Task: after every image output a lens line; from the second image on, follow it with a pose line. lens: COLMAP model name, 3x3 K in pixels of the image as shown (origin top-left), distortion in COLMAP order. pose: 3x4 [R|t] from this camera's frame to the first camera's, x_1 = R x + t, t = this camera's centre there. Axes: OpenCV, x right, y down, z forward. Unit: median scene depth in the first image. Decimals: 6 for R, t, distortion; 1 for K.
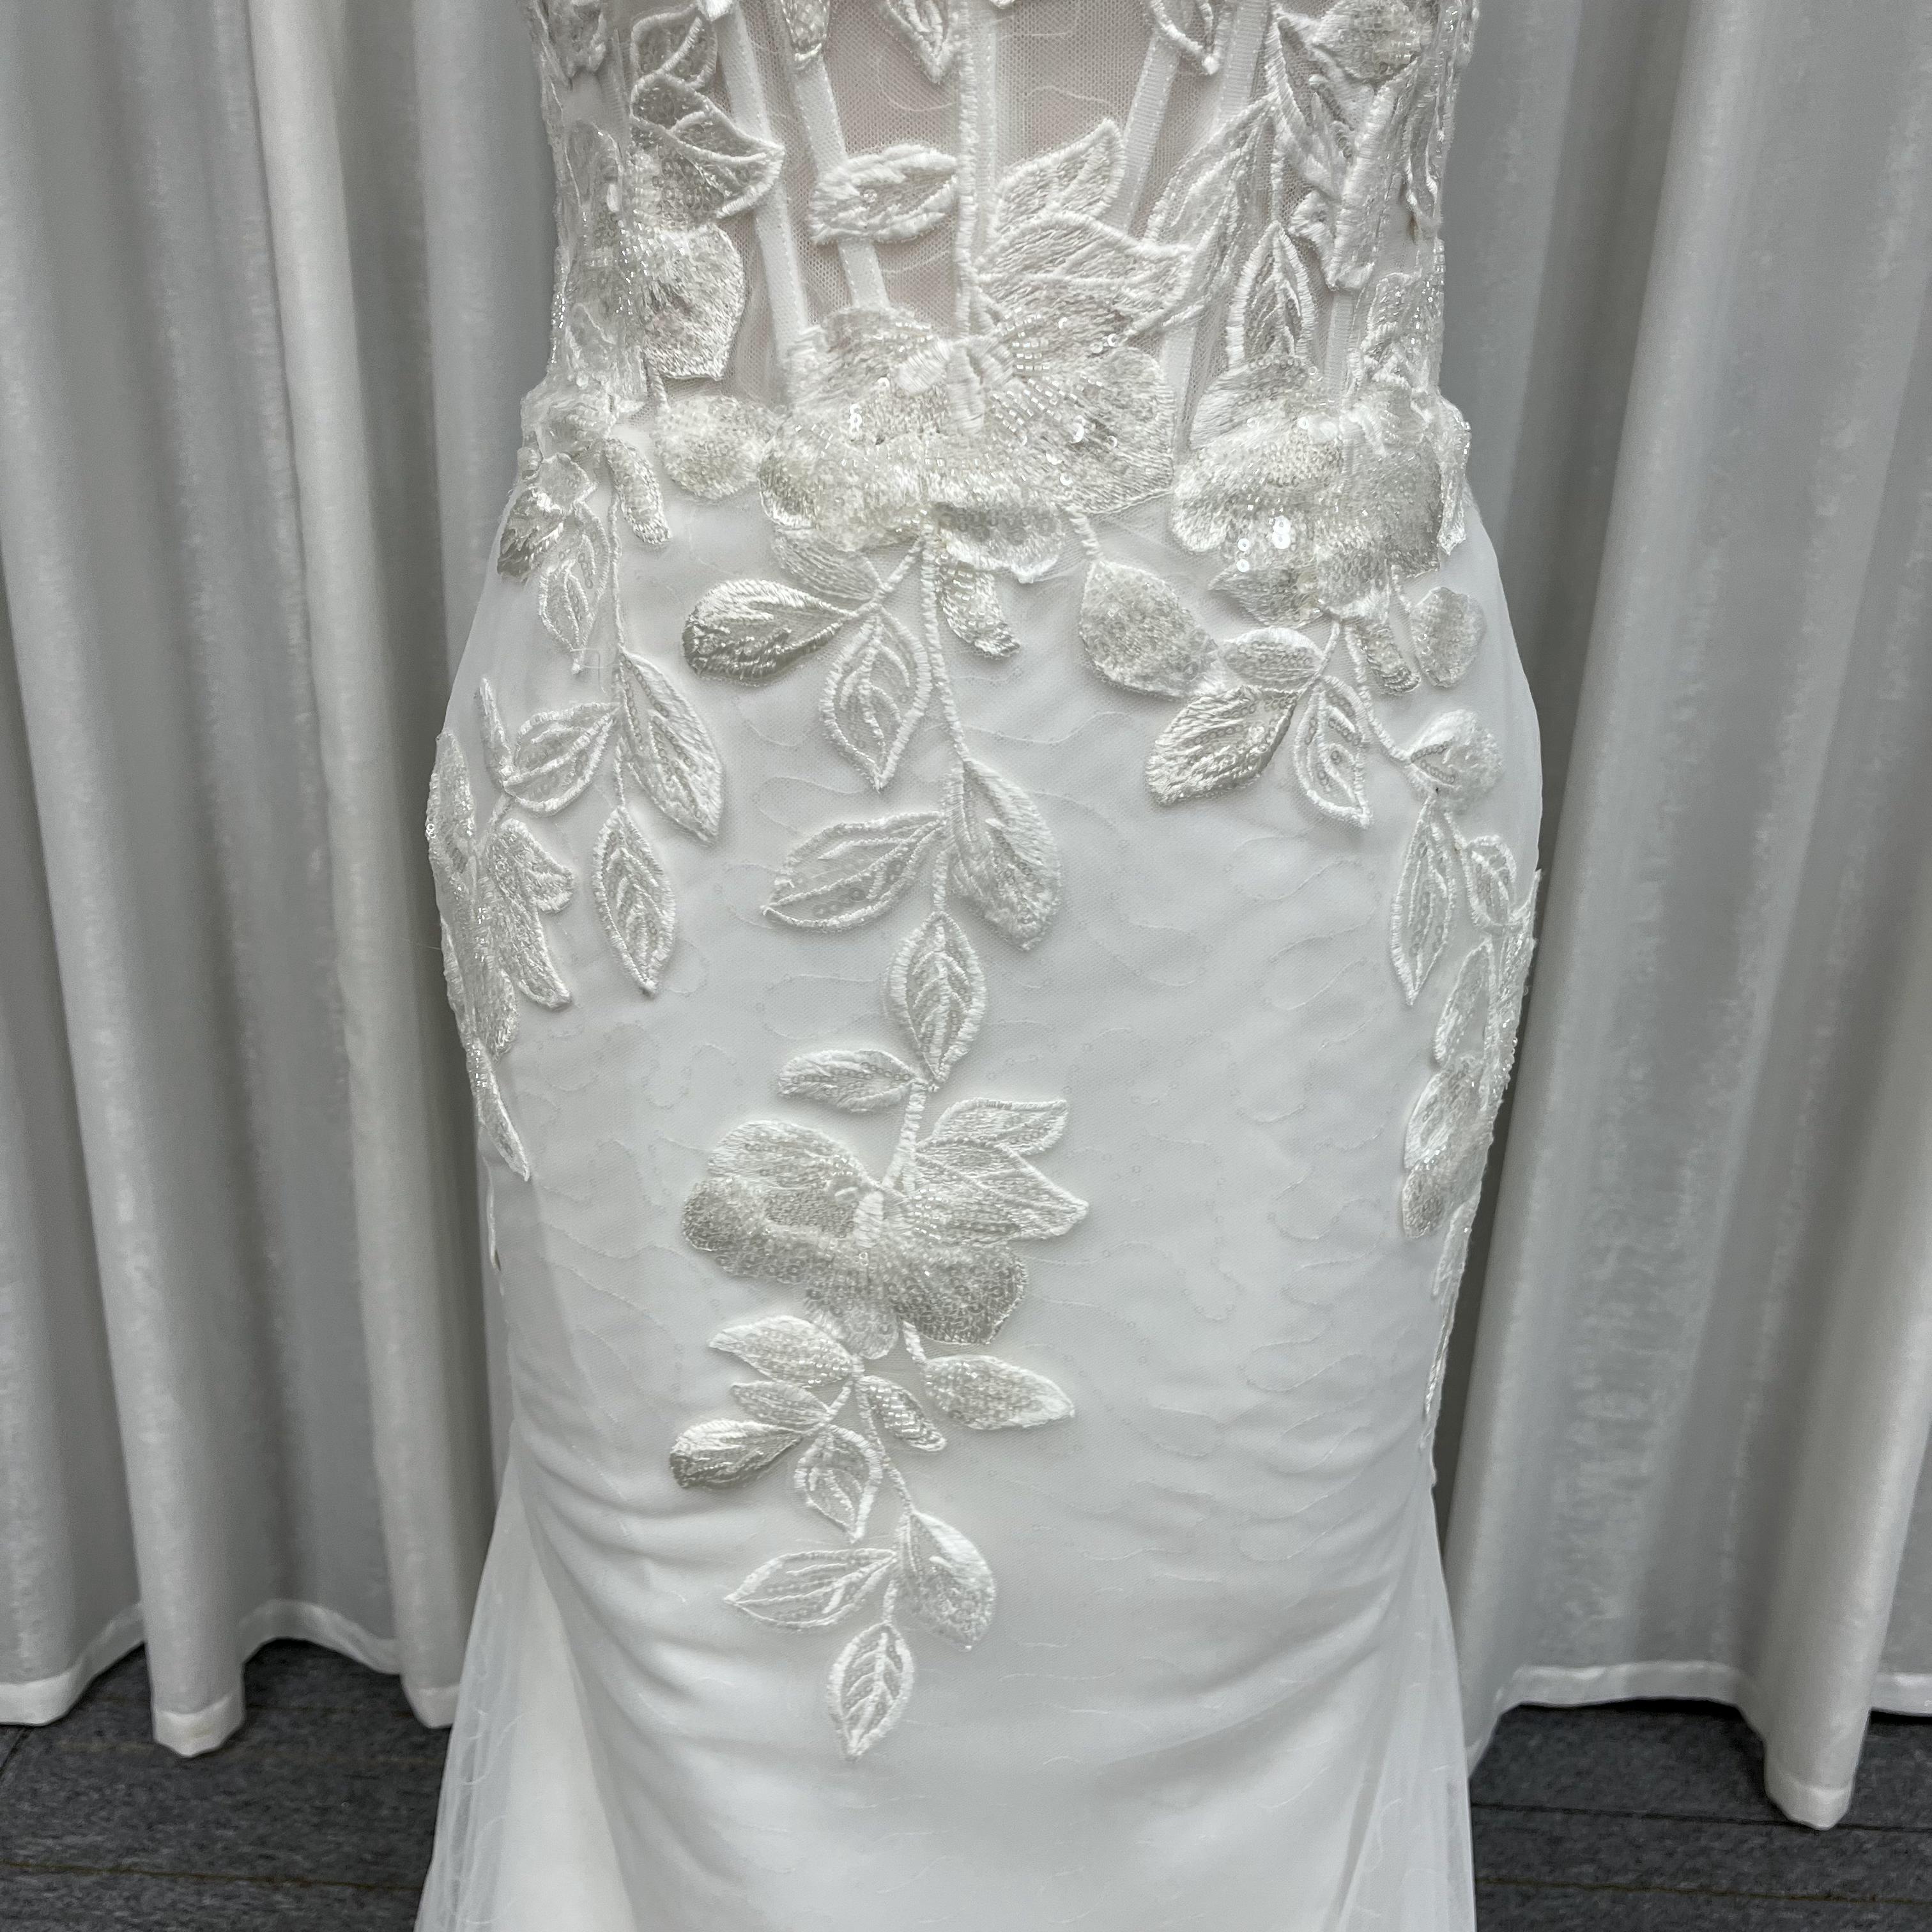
lens RADIAL K [[1974.4, 0, 943.9], [0, 1974.4, 935.8], [0, 0, 1]] dist [0.029976, 0.000000]
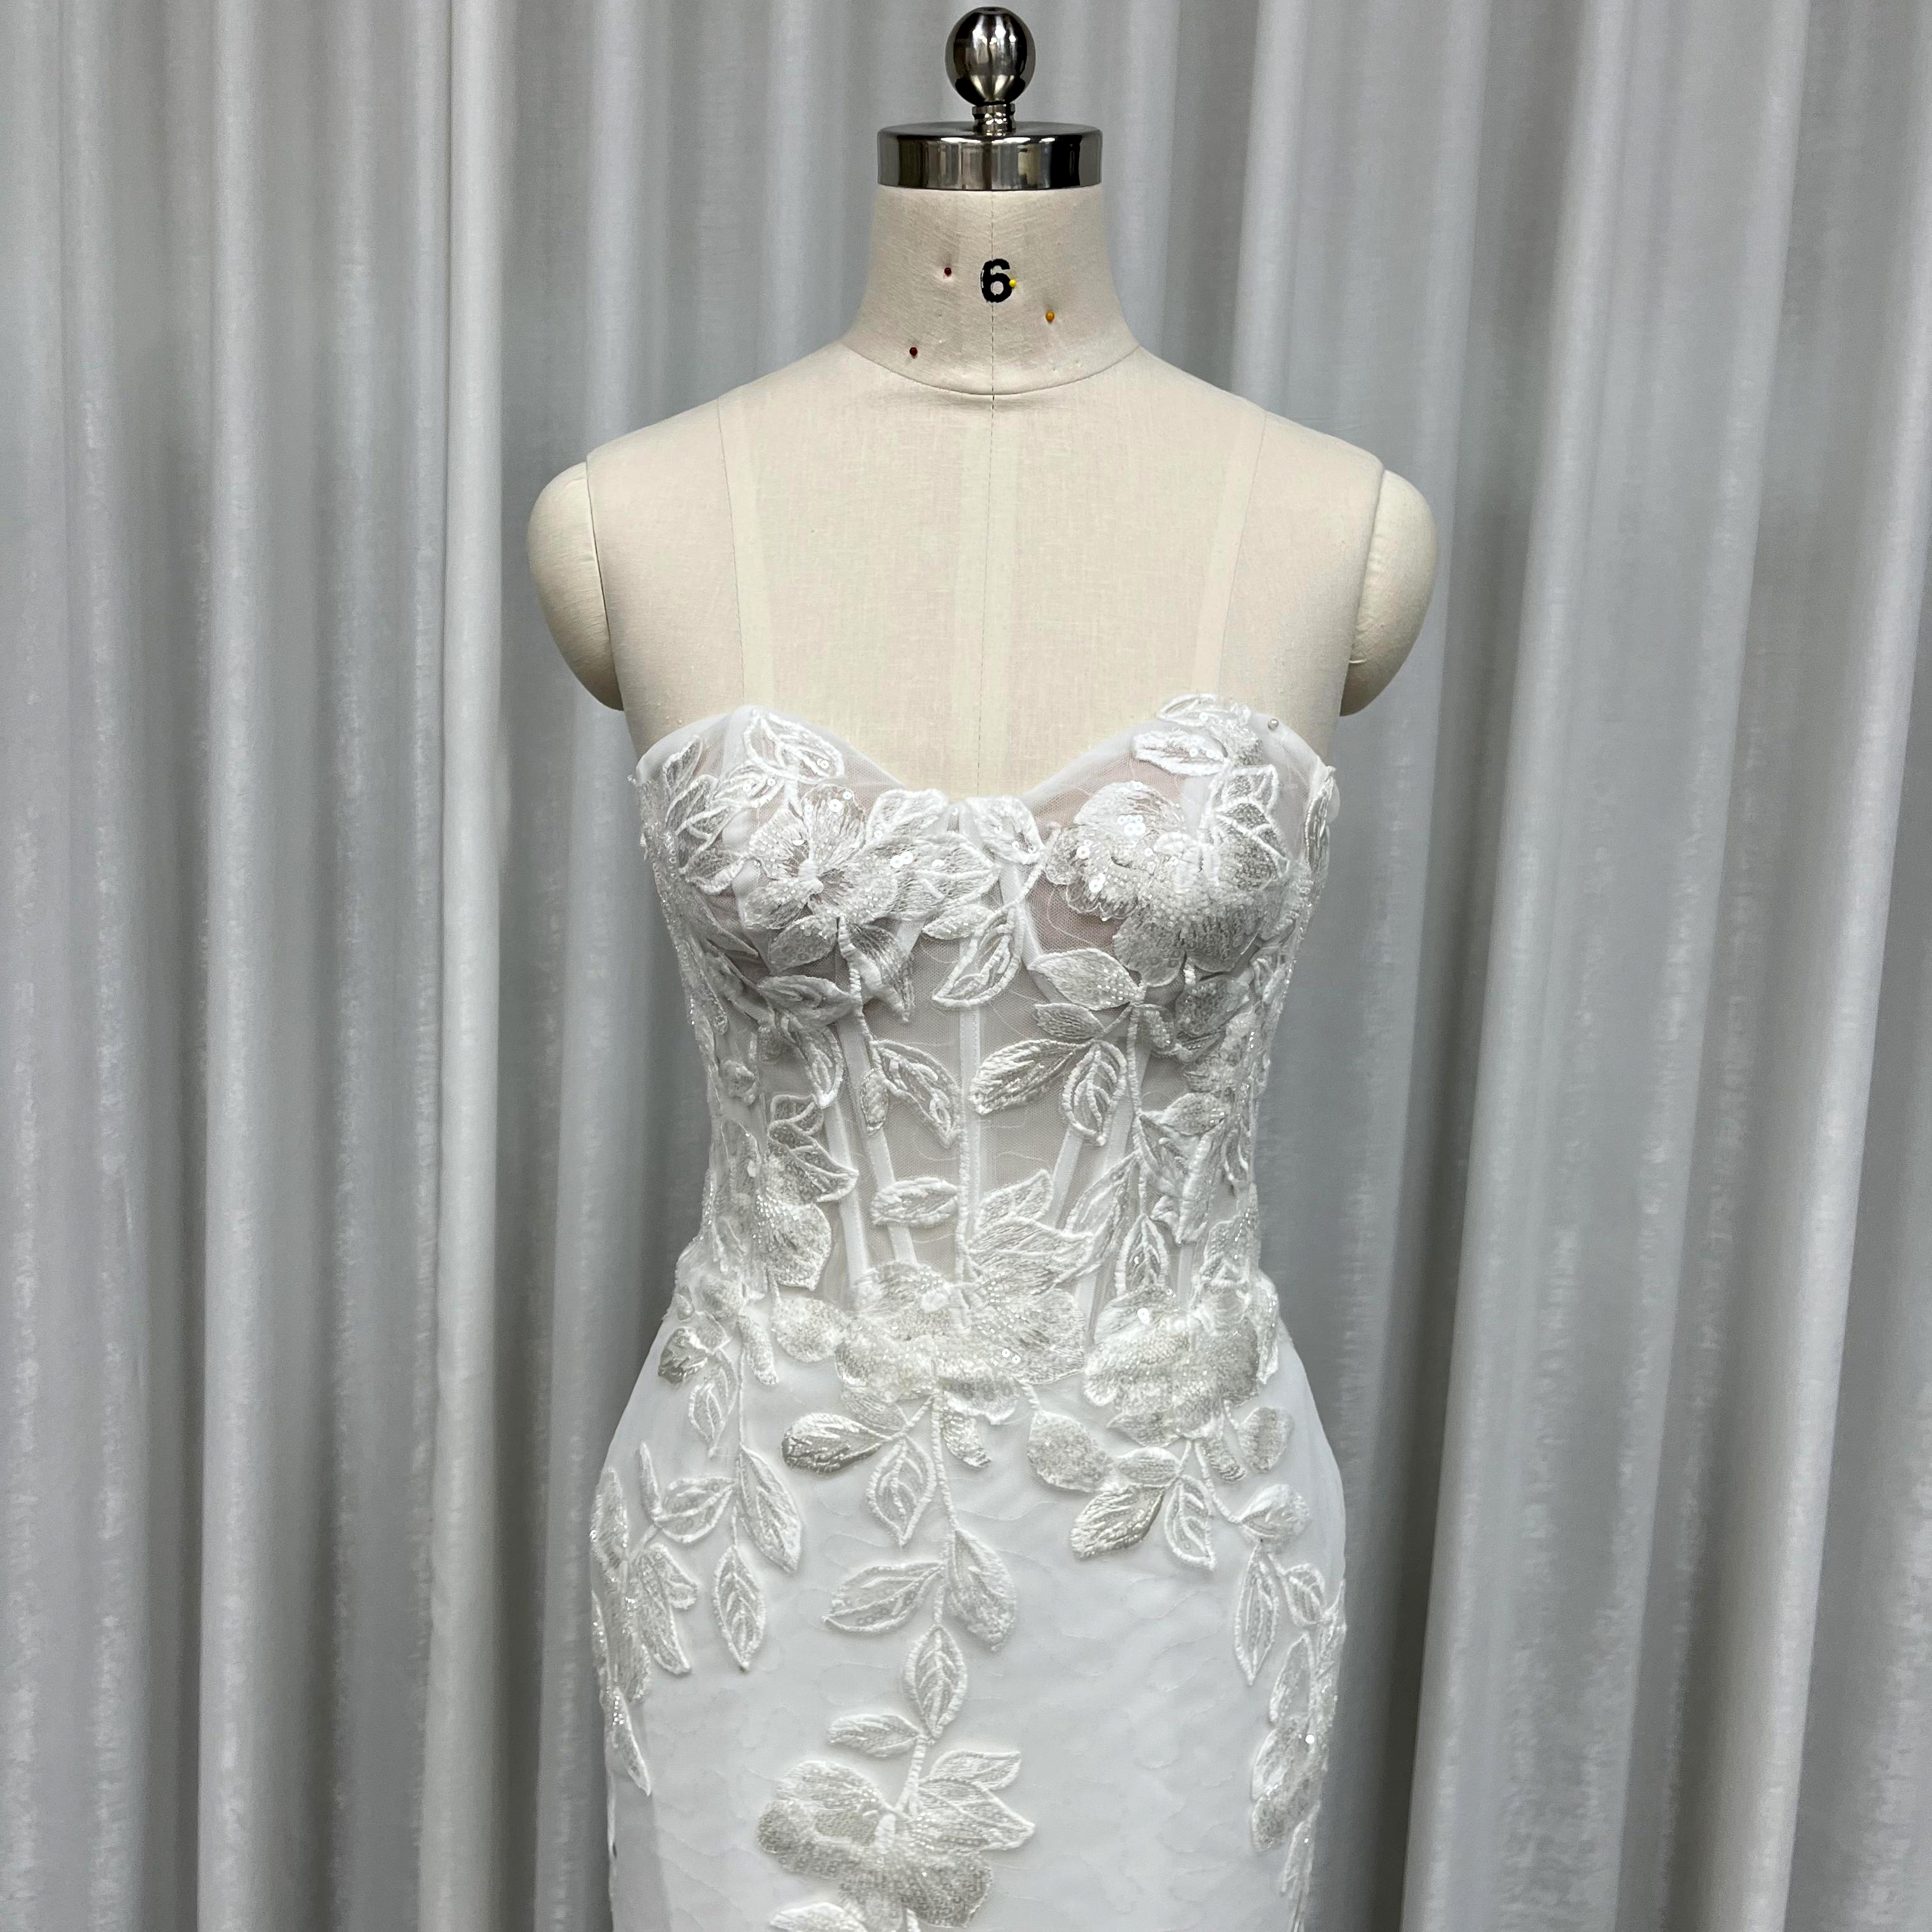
lens RADIAL K [[1974.4, 0, 952.7], [0, 1974.4, 925.0], [0, 0, 1]] dist [0.029976, 0.000000]
pose [[0.999792, 0.020296, 0.001947, -0.004988], [-0.019228, 0.970300, -0.241139, -0.171772], [-0.006783, 0.241051, 0.970489, -0.653826]]
